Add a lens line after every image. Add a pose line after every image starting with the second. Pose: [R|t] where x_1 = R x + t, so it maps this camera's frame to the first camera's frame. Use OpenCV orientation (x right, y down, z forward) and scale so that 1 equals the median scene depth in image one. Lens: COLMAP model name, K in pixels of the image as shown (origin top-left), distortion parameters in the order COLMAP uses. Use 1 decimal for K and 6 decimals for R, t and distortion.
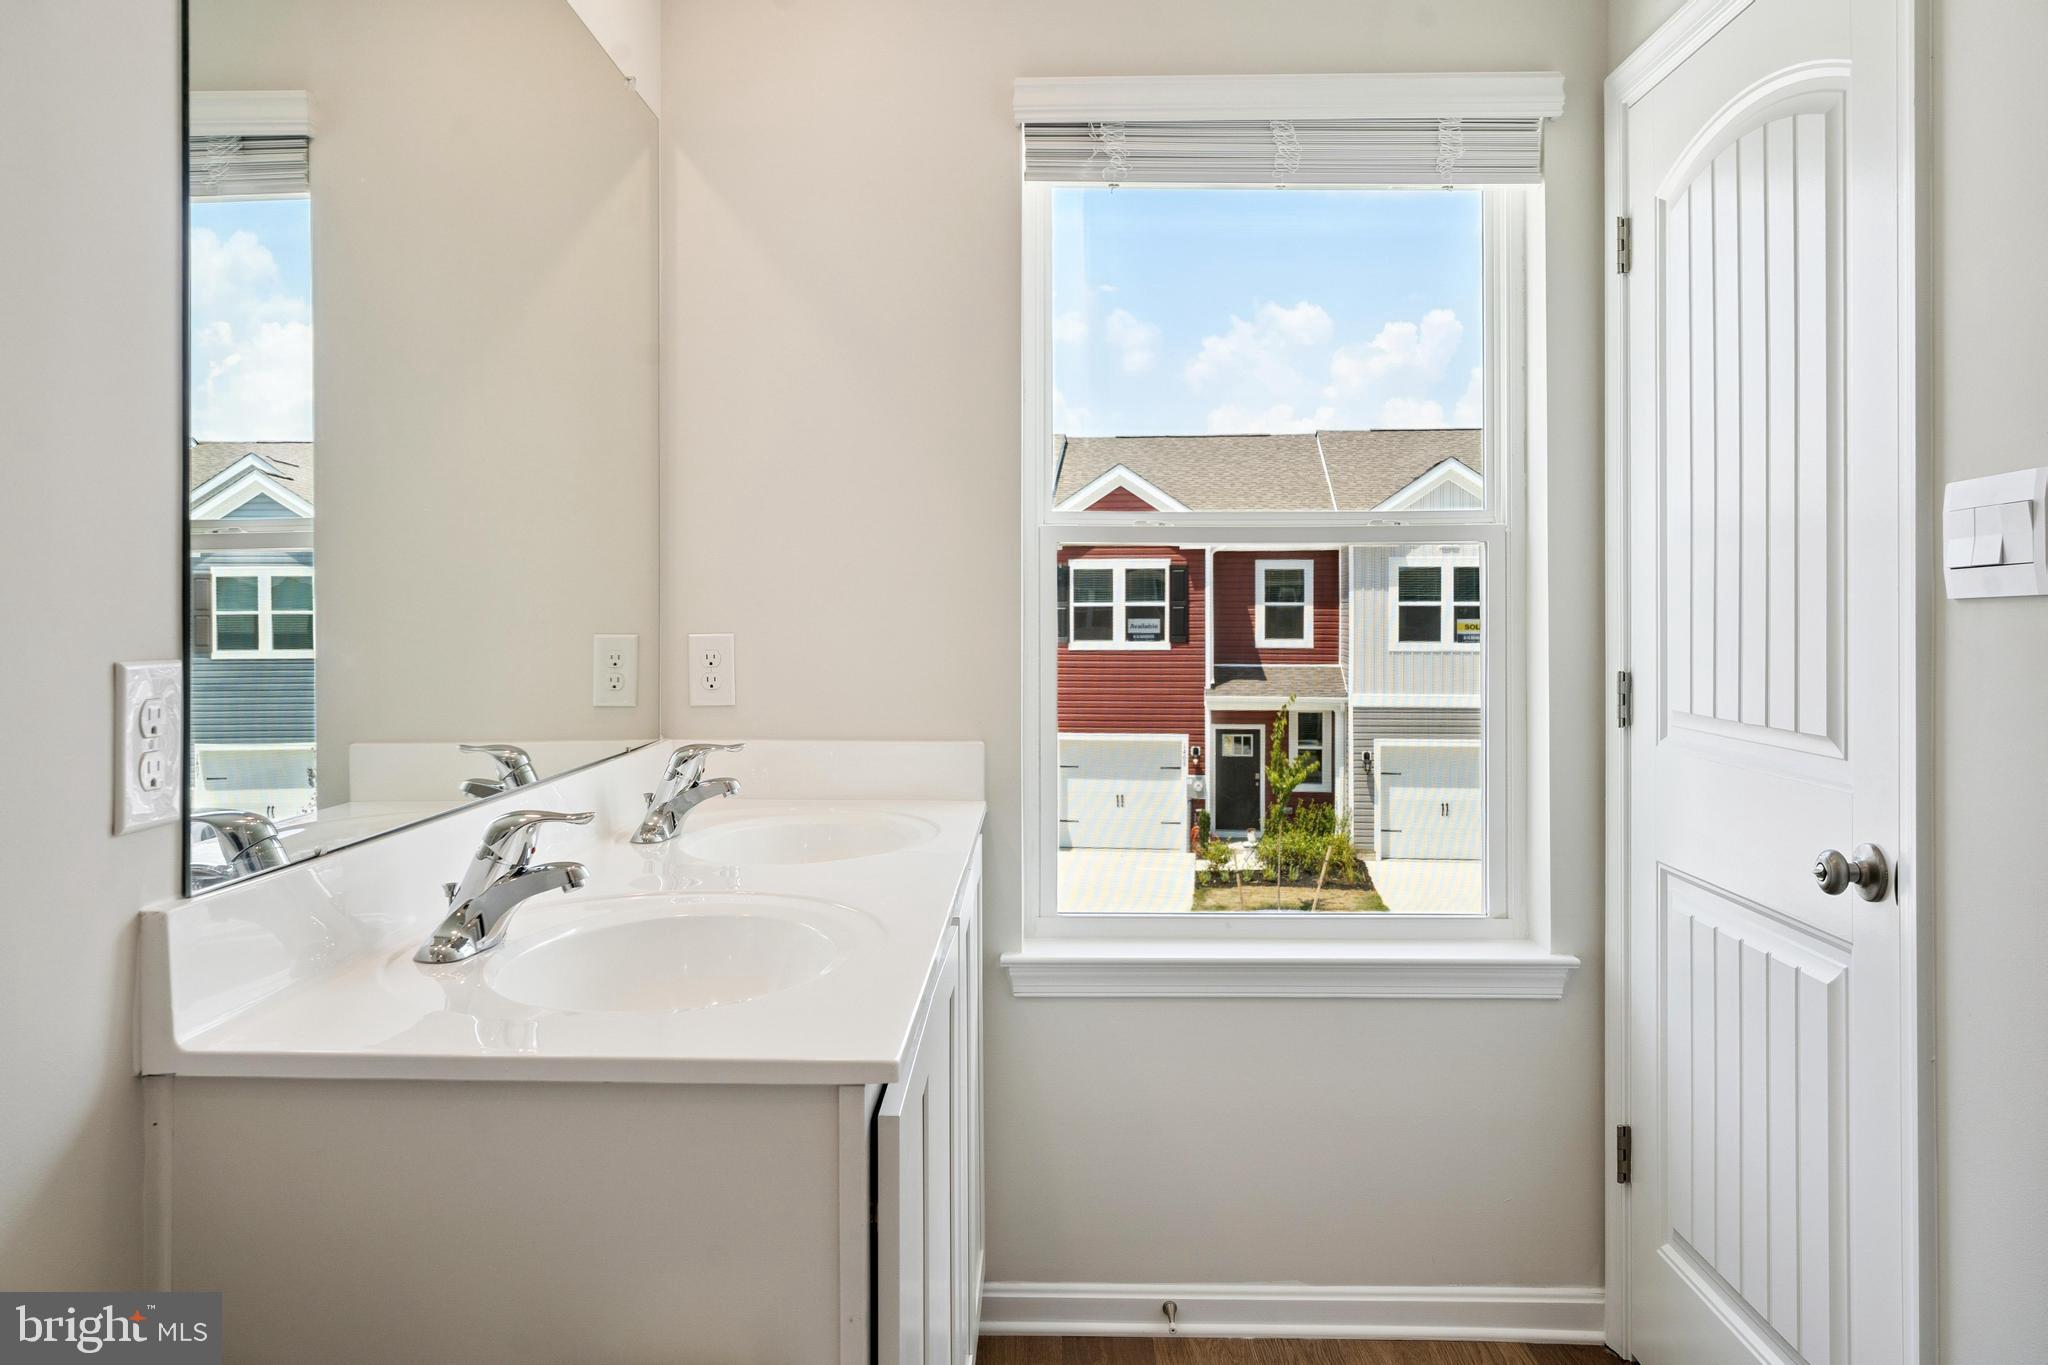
lens RADIAL K [[1571.8, 0, 1034.5], [0, 1571.8, 609.7], [0, 0, 1]] dist [0.000492, 0.002164]
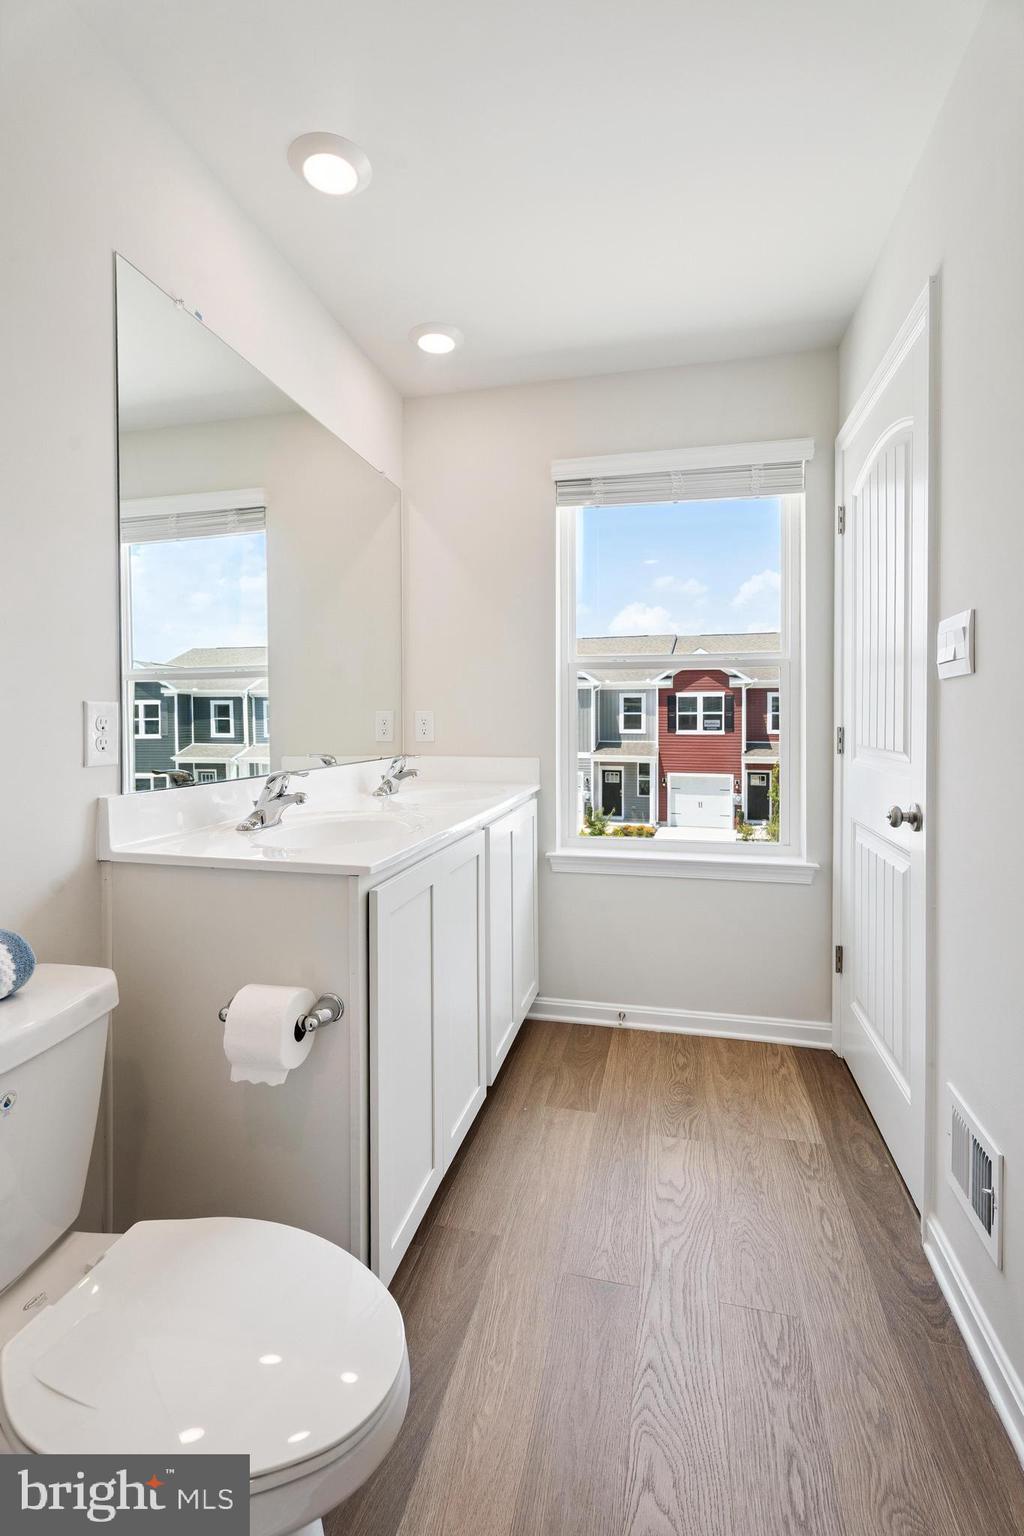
lens RADIAL K [[710.8, 0, 517.7], [0, 710.8, 728.5], [0, 0, 1]] dist [0.002761, 0.000350]
pose [[0.978983, 0.002178, -0.203930, 0.138512], [0.001153, 0.999868, 0.016214, 0.023807], [0.203939, -0.016109, 0.978851, -0.002542]]
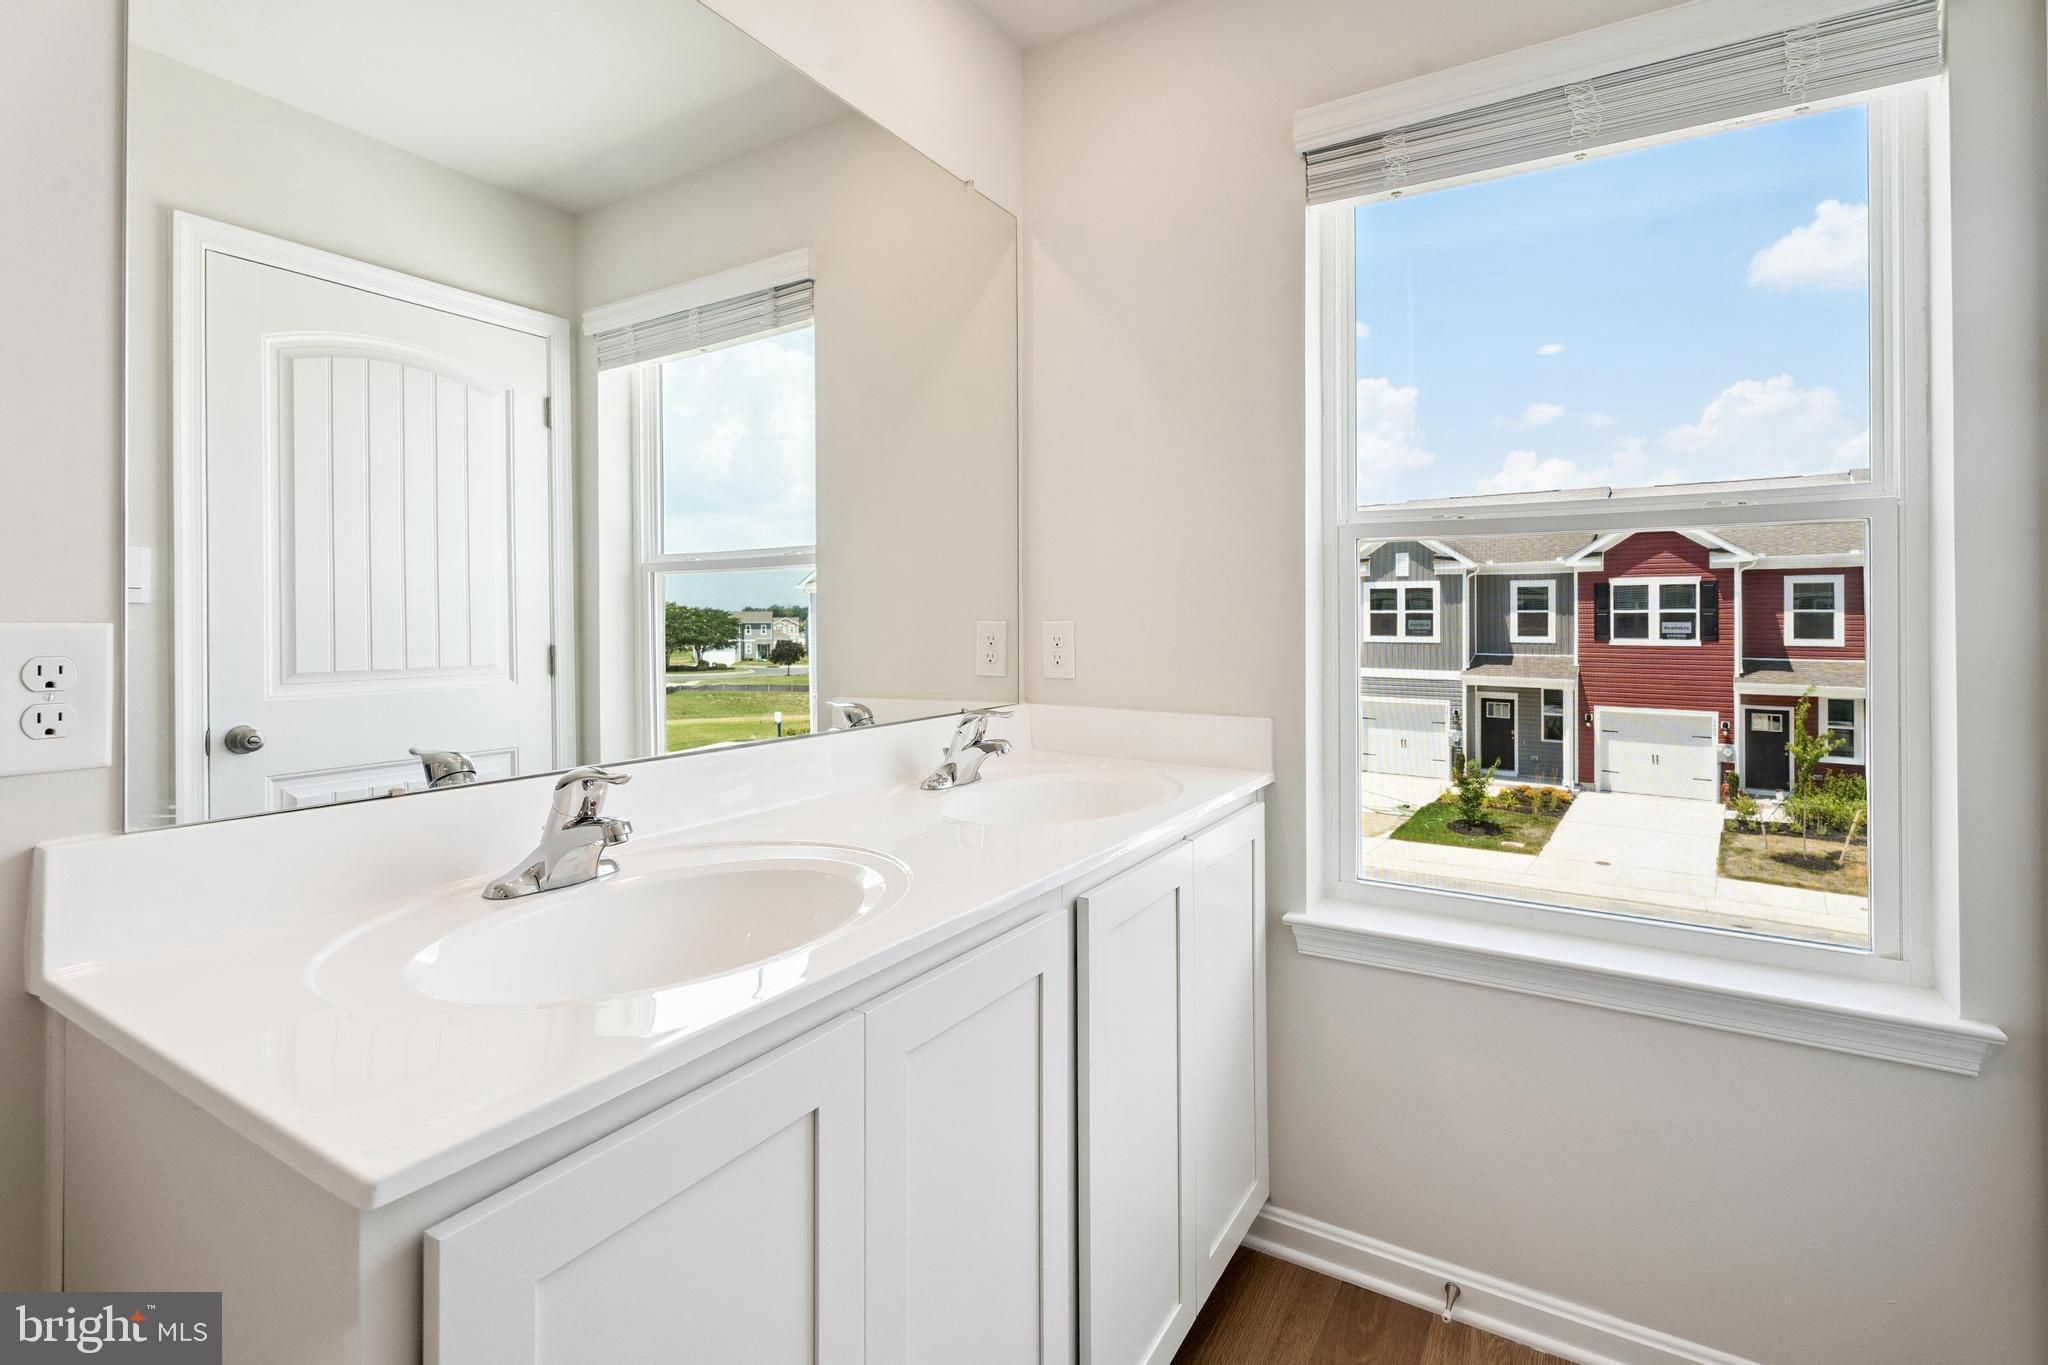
lens RADIAL K [[975.8, 0, 1021.0], [0, 975.8, 614.5], [0, 0, 1]] dist [0.002568, 0.000685]
pose [[0.863034, -0.000231, -0.505146, 0.155971], [-0.000493, 0.999999, -0.001299, 0.010933], [0.505145, 0.001370, 0.863033, 0.300348]]
